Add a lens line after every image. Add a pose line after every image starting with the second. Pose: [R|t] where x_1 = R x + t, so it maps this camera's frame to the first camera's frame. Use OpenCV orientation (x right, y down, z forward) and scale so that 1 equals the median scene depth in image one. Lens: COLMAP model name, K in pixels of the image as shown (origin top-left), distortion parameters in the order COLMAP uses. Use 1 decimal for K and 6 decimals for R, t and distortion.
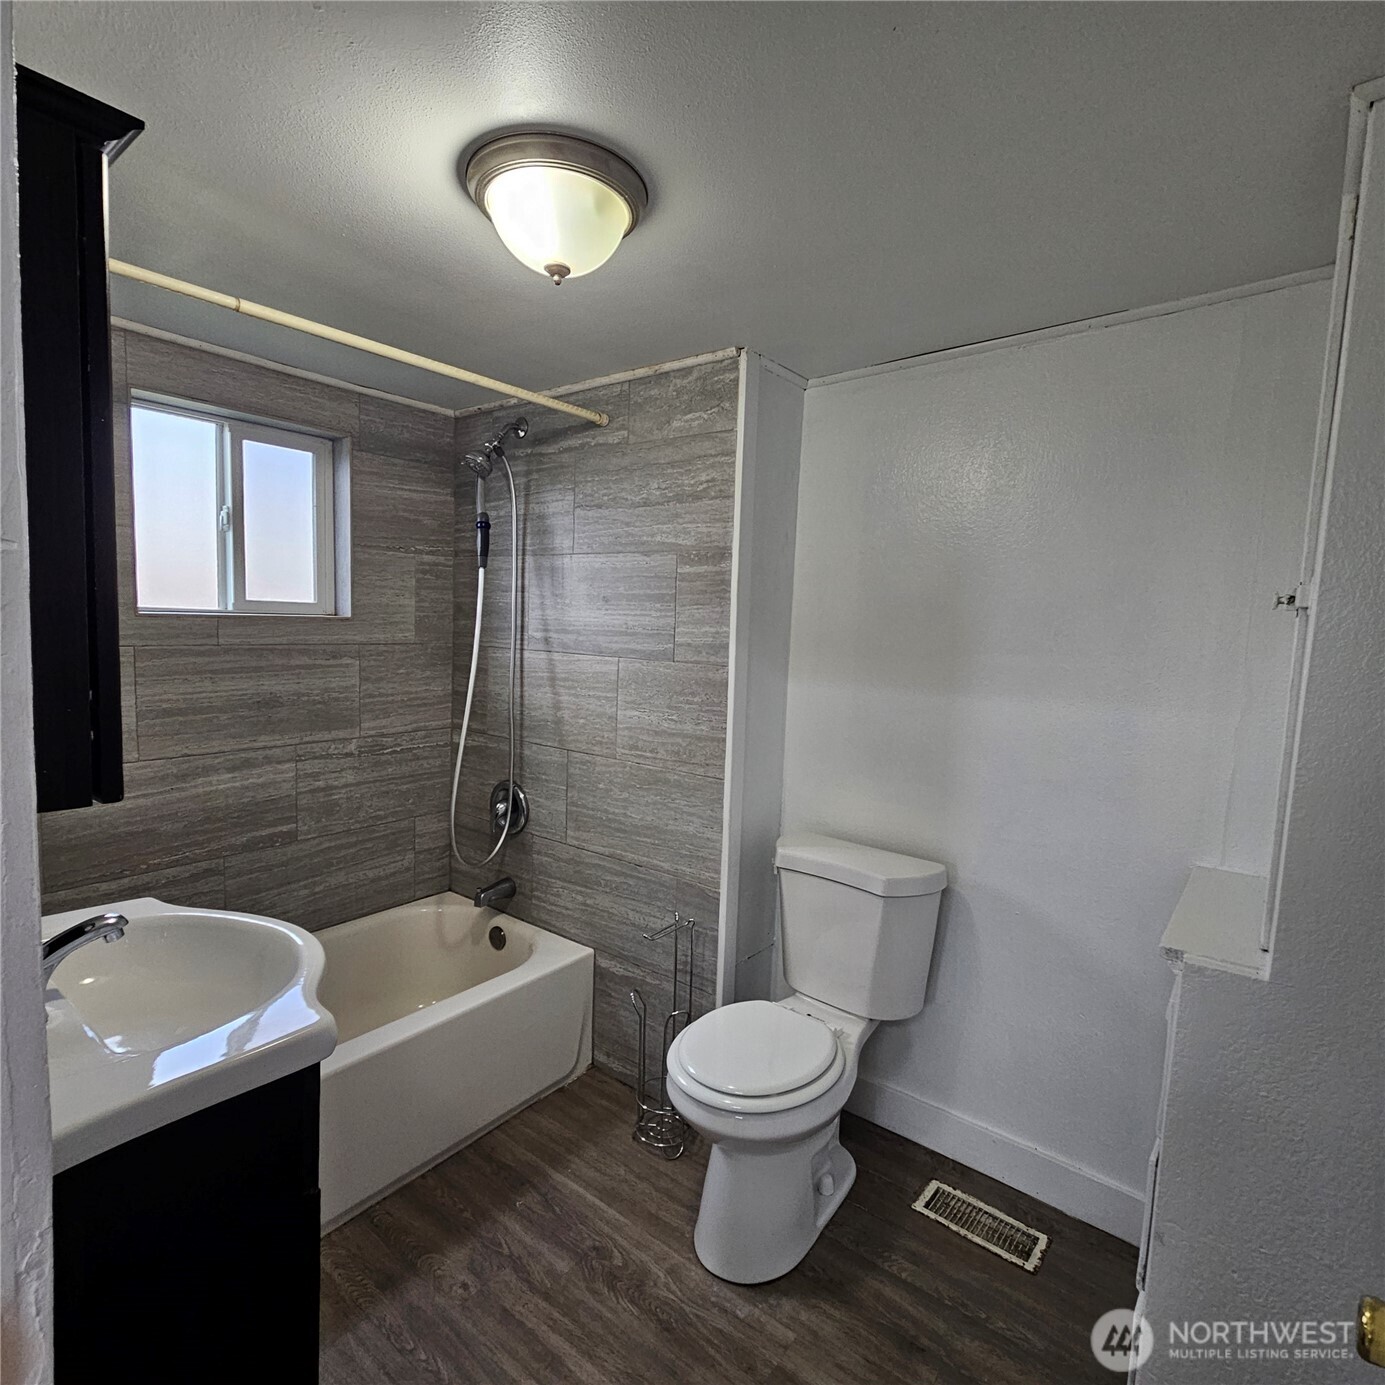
lens RADIAL K [[756.1, 0, 695.4], [0, 756.1, 698.2], [0, 0, 1]] dist [-0.000899, 0.000777]
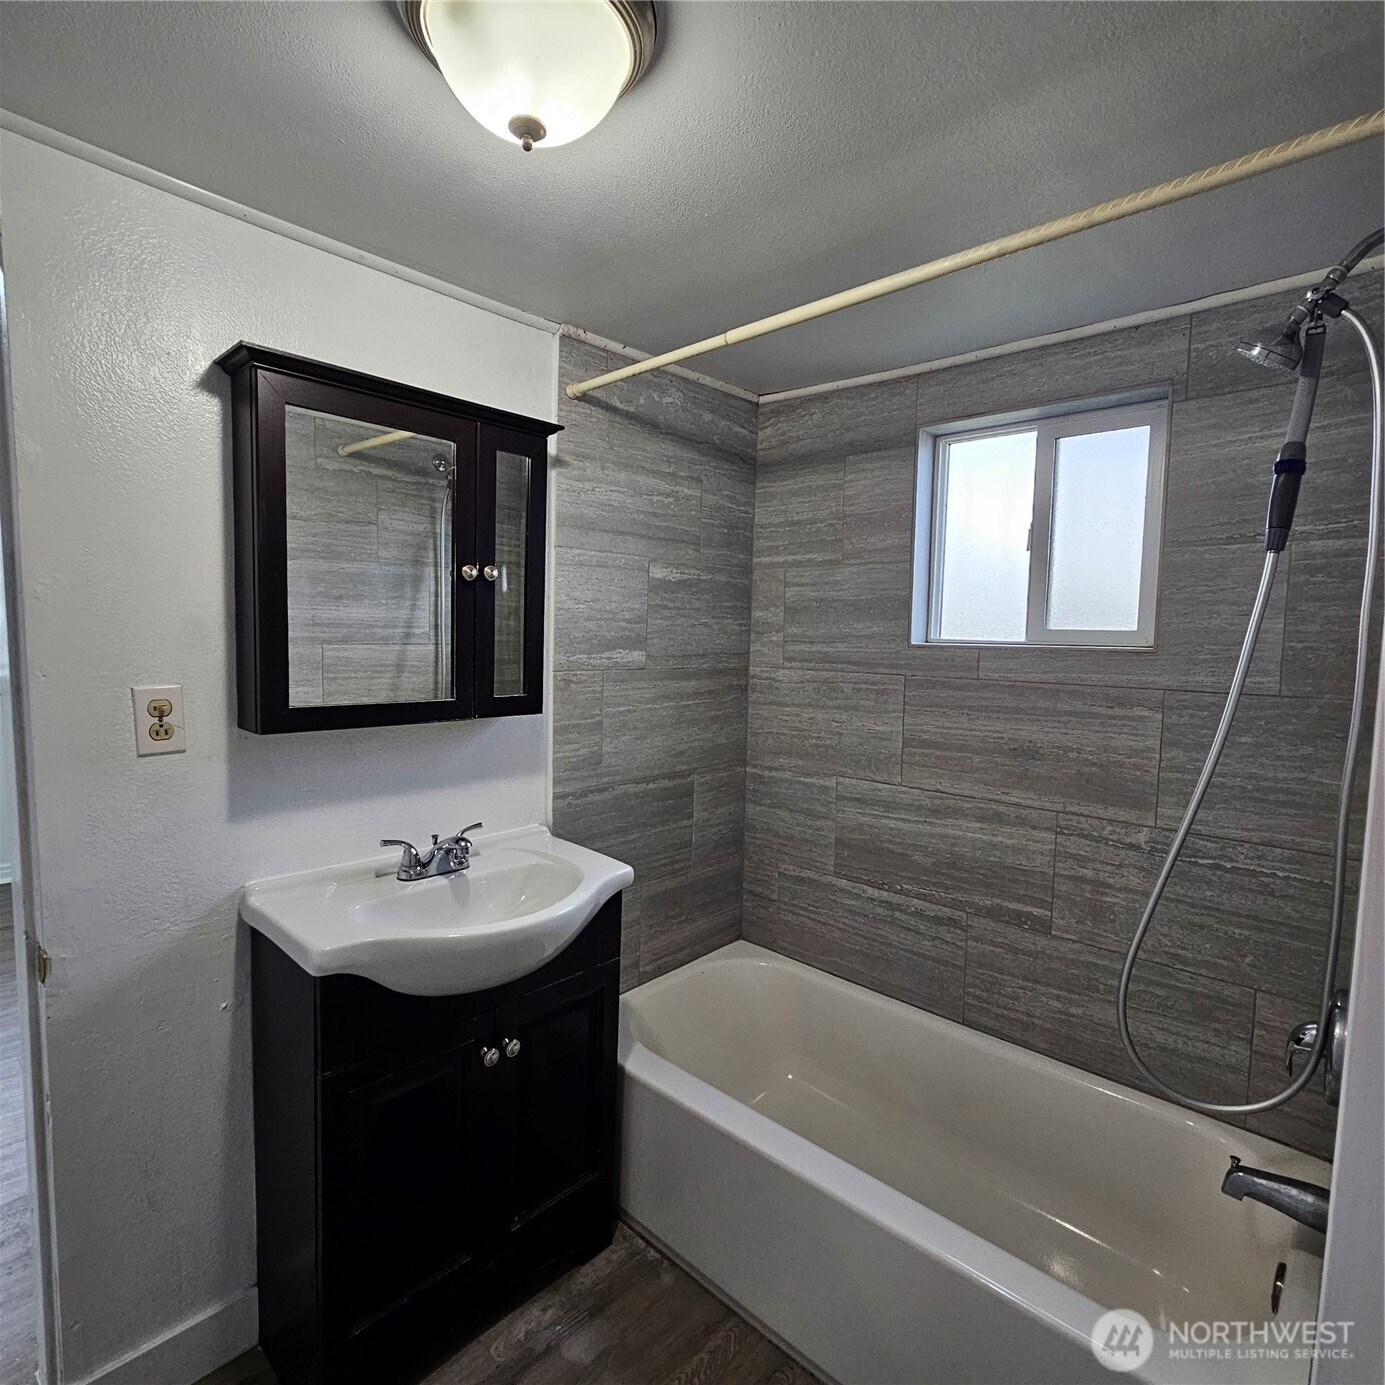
lens RADIAL K [[756.1, 0, 695.4], [0, 756.1, 698.2], [0, 0, 1]] dist [-0.000899, 0.000777]
pose [[-0.086068, 0.051799, -0.994942, 0.280828], [-0.125755, 0.990095, 0.062425, -0.057646], [0.988321, 0.130491, -0.078702, 0.690777]]
